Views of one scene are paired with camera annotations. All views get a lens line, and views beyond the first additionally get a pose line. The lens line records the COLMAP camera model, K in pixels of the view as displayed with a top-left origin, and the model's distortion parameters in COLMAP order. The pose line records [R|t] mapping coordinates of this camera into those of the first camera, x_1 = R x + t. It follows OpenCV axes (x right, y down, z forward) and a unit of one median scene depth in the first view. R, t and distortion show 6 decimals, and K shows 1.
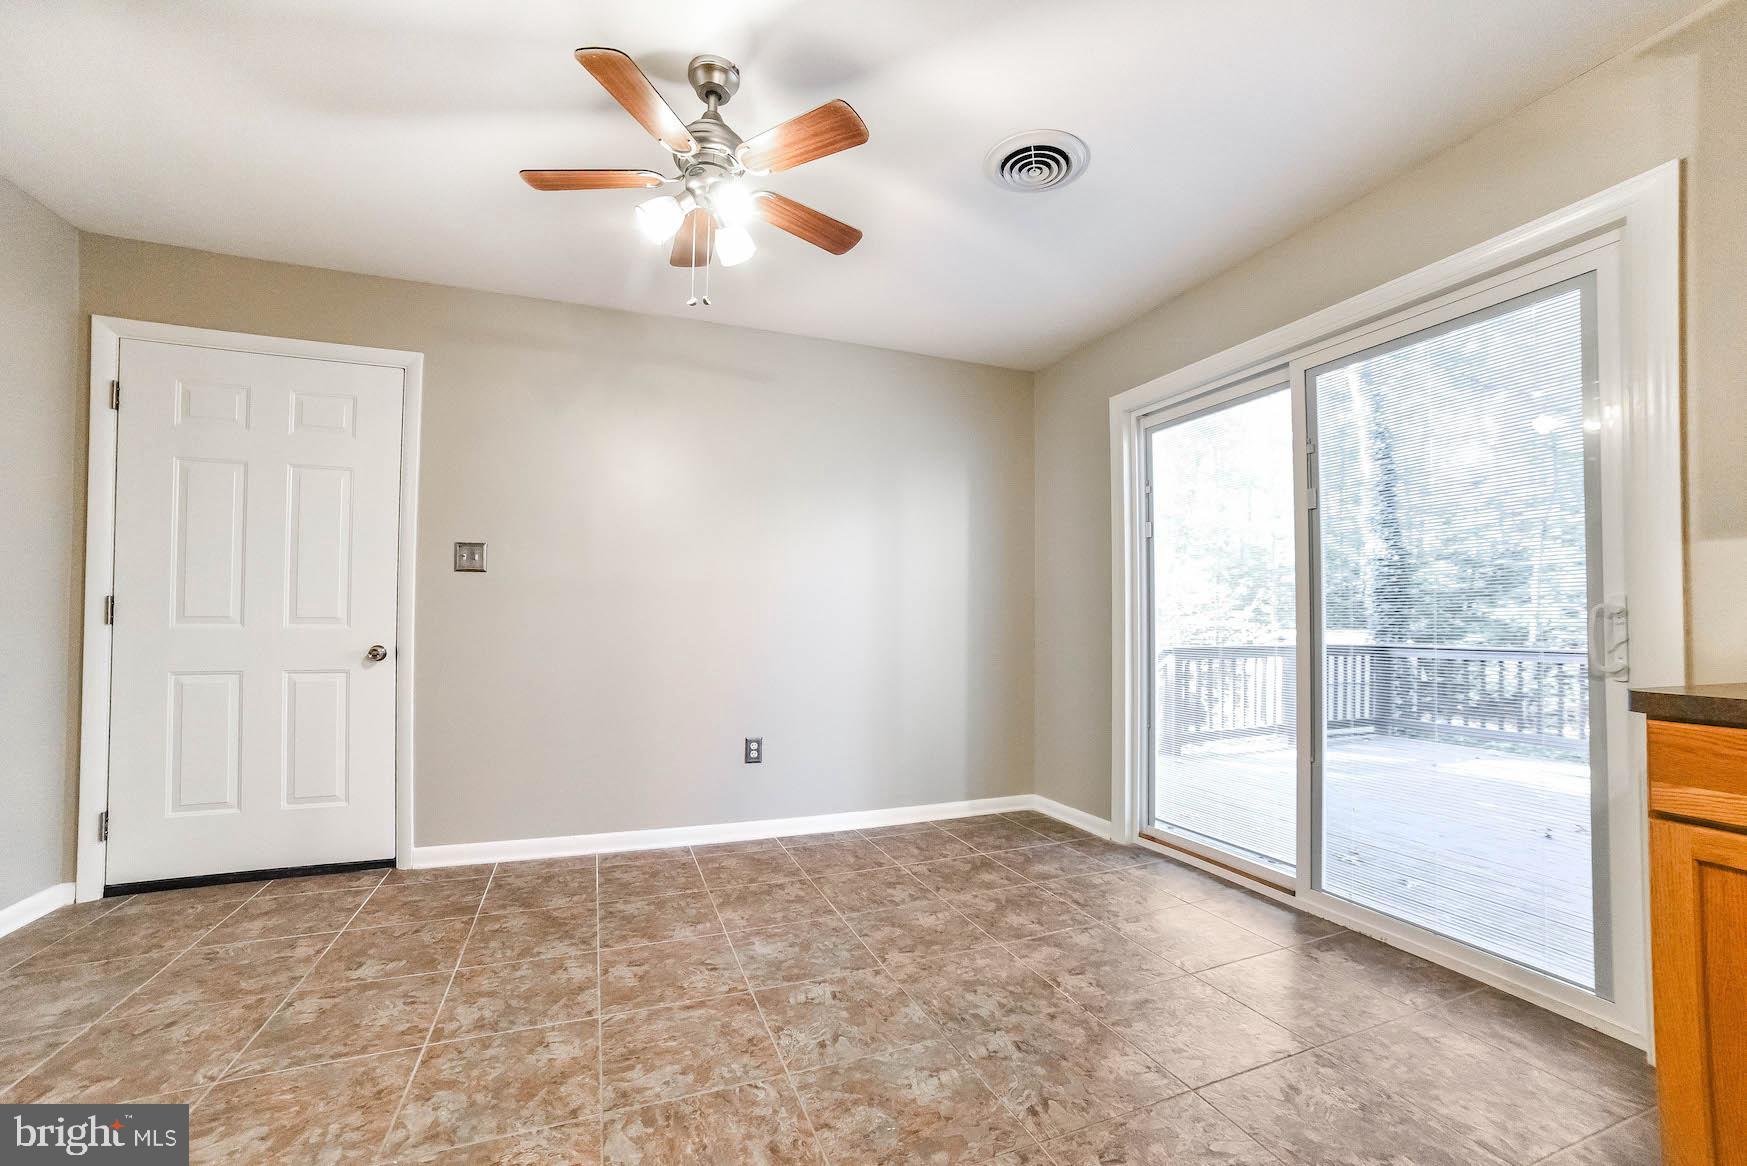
lens RADIAL K [[712.0, 0, 876.8], [0, 712.0, 604.3], [0, 0, 1]] dist [-0.088020, 0.034785]
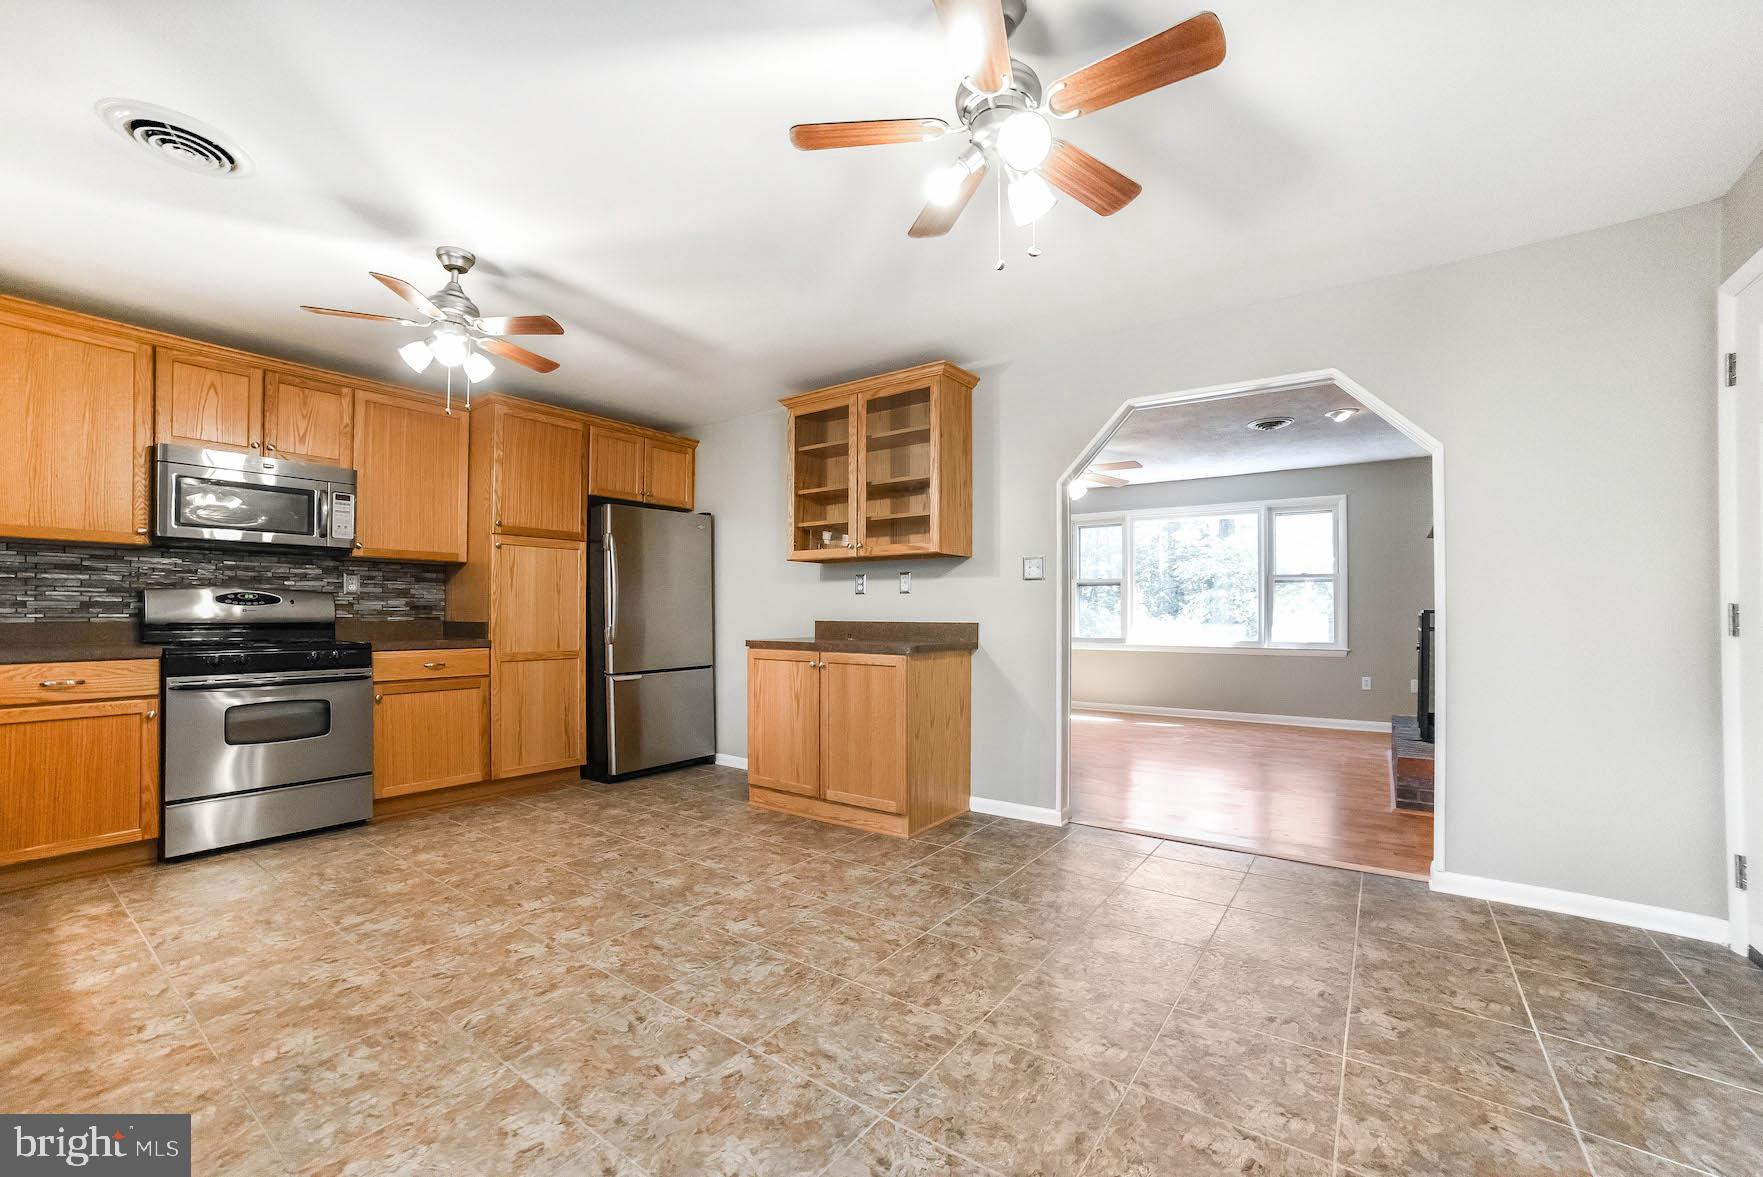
lens RADIAL K [[718.5, 0, 884.8], [0, 718.5, 610.0], [0, 0, 1]] dist [-0.088020, 0.034785]
pose [[-0.846067, -0.010170, -0.532980, 0.241476], [0.006789, 0.999531, -0.029849, 0.015783], [0.533034, -0.028872, -0.845601, 1.167777]]
